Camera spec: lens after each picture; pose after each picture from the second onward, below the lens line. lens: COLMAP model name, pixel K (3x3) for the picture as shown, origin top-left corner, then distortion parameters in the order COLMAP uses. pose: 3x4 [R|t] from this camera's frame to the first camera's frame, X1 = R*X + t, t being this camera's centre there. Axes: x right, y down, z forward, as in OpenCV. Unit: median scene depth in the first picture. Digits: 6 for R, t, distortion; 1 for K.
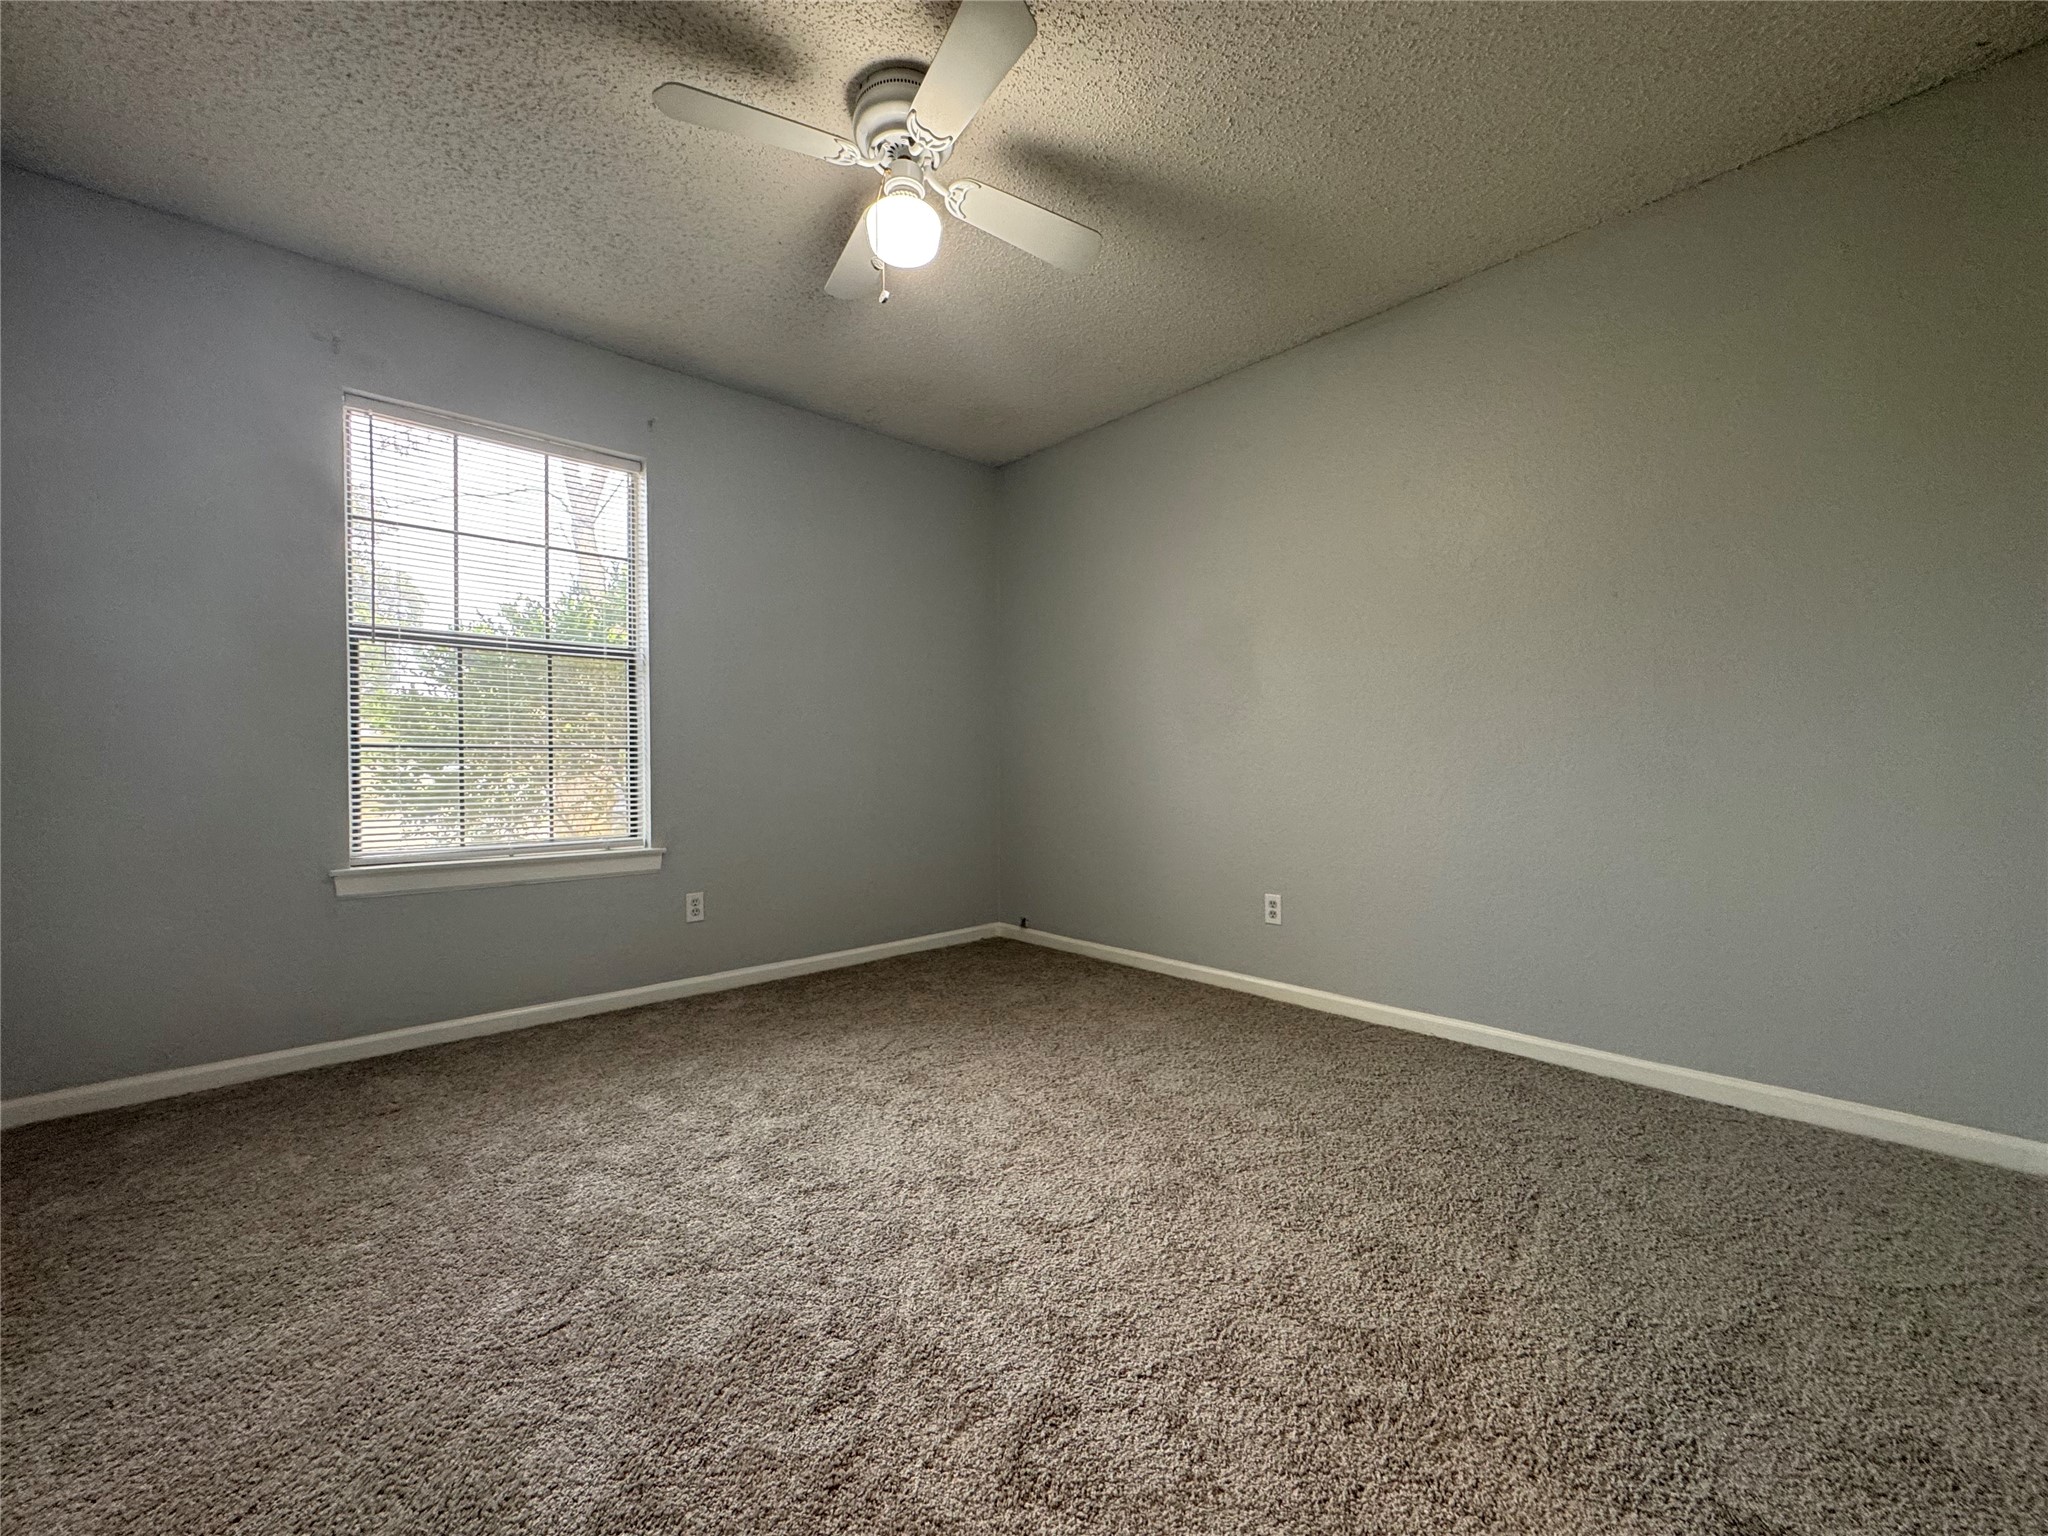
lens RADIAL K [[819.9, 0, 1023.2], [0, 819.9, 768.4], [0, 0, 1]] dist [-0.002374, 0.000039]
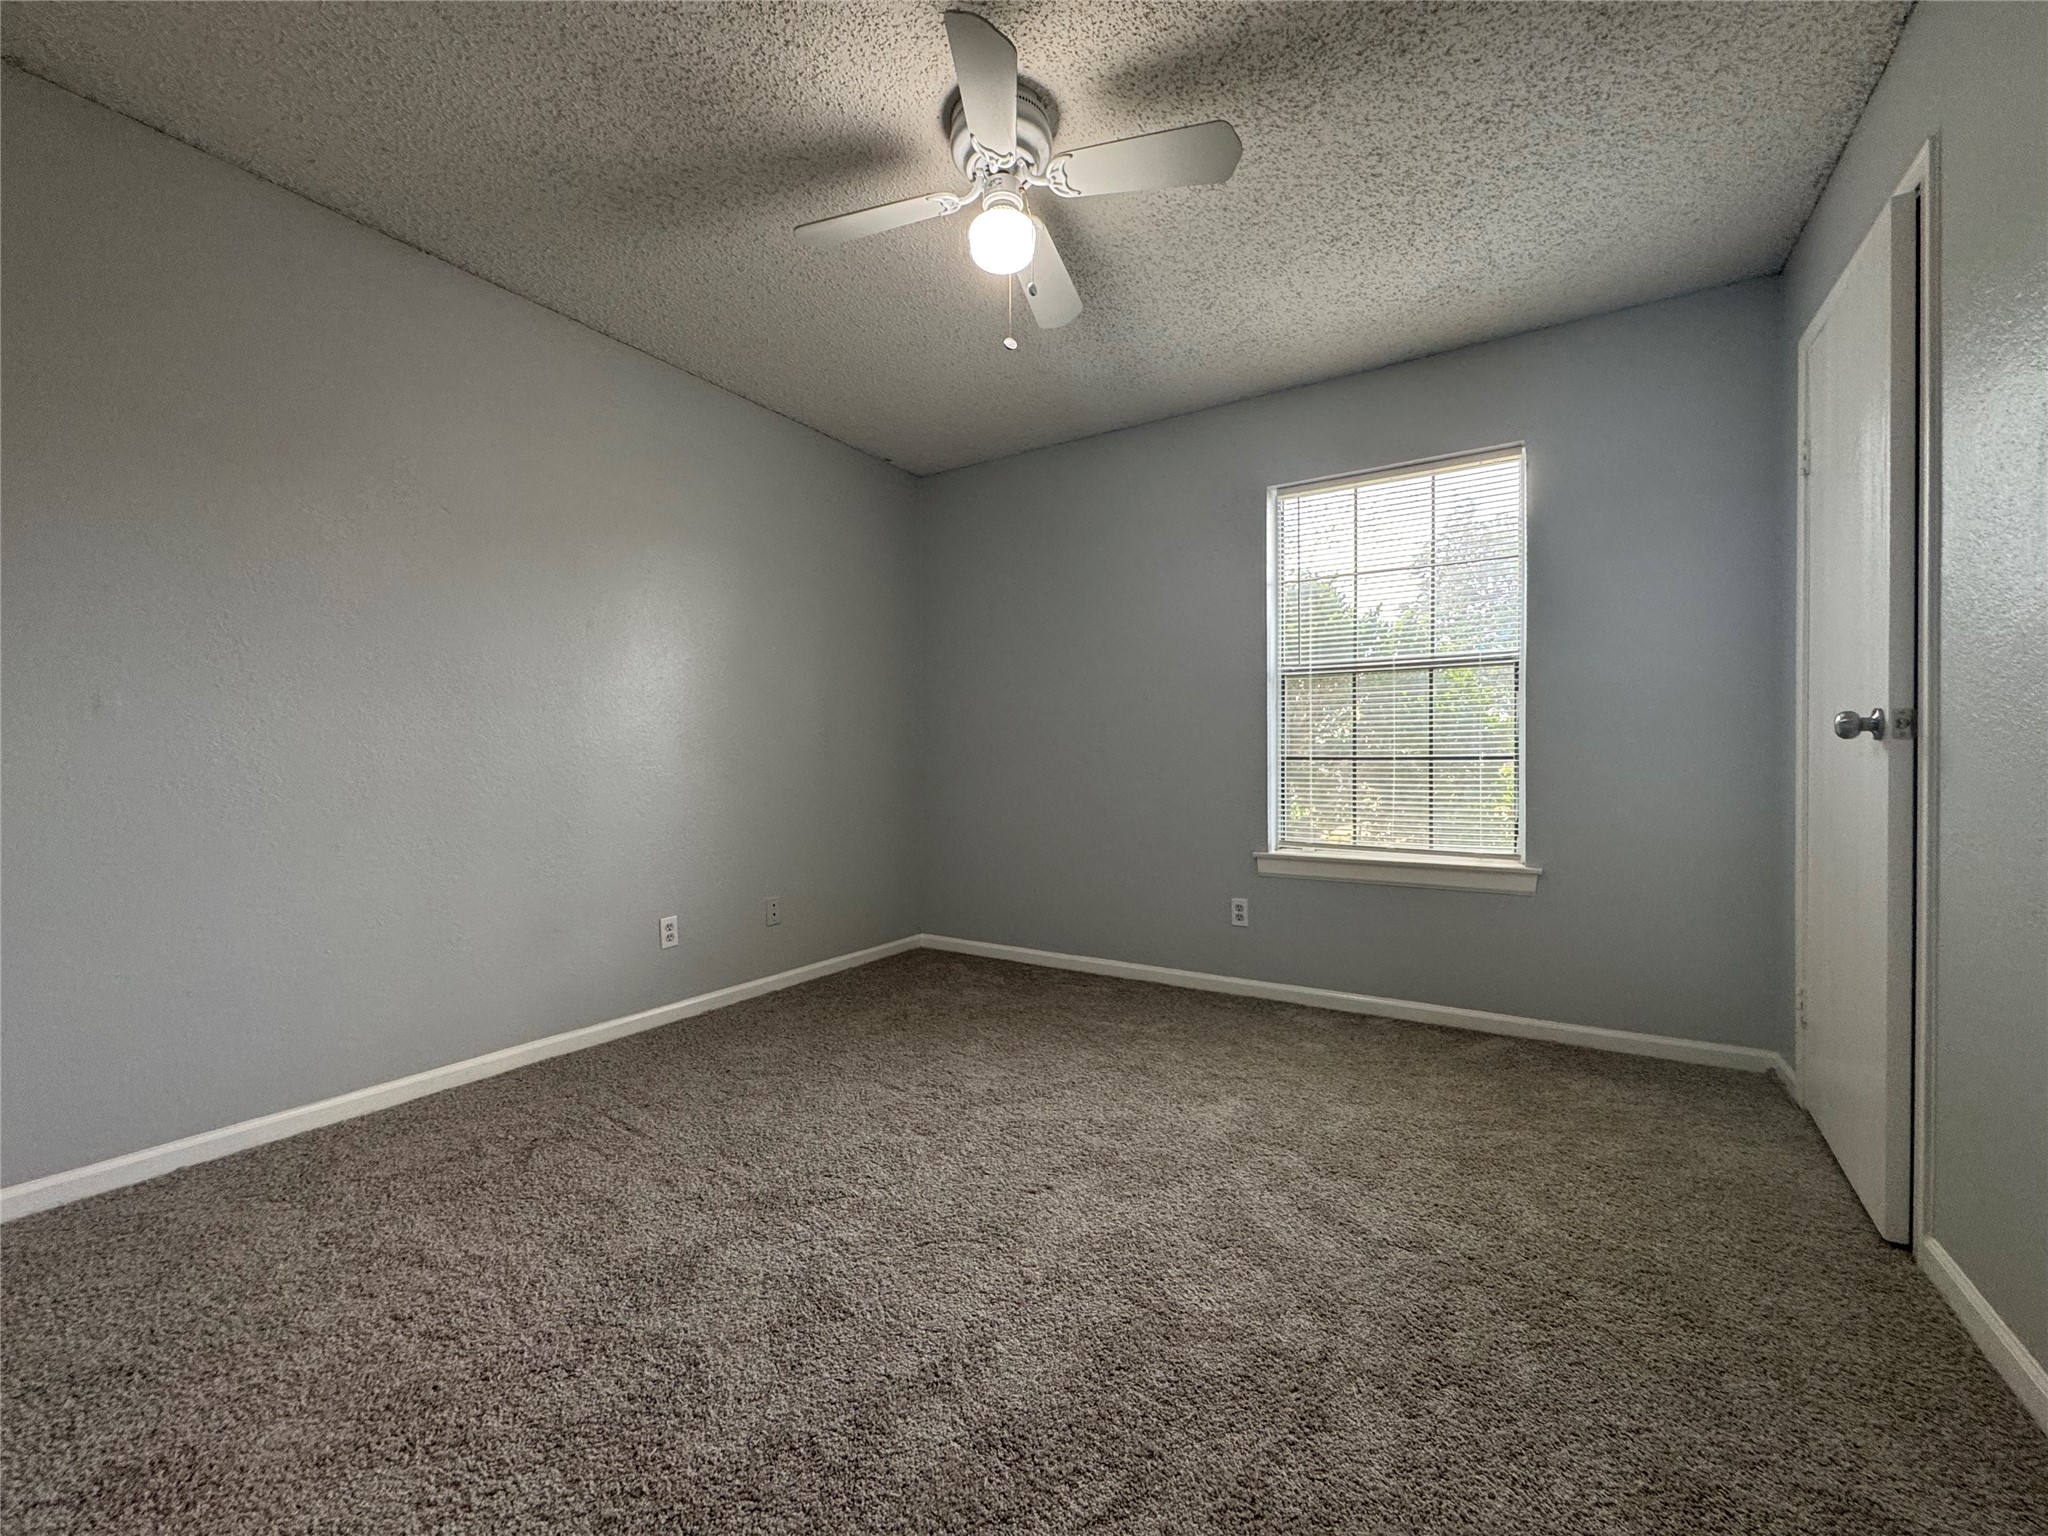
lens RADIAL K [[819.9, 0, 1023.2], [0, 819.9, 768.4], [0, 0, 1]] dist [-0.002374, 0.000039]
pose [[0.293846, 0.002803, -0.955849, 0.300341], [-0.011376, 0.999935, -0.000565, -0.005542], [0.955785, 0.011040, 0.293859, 0.251690]]
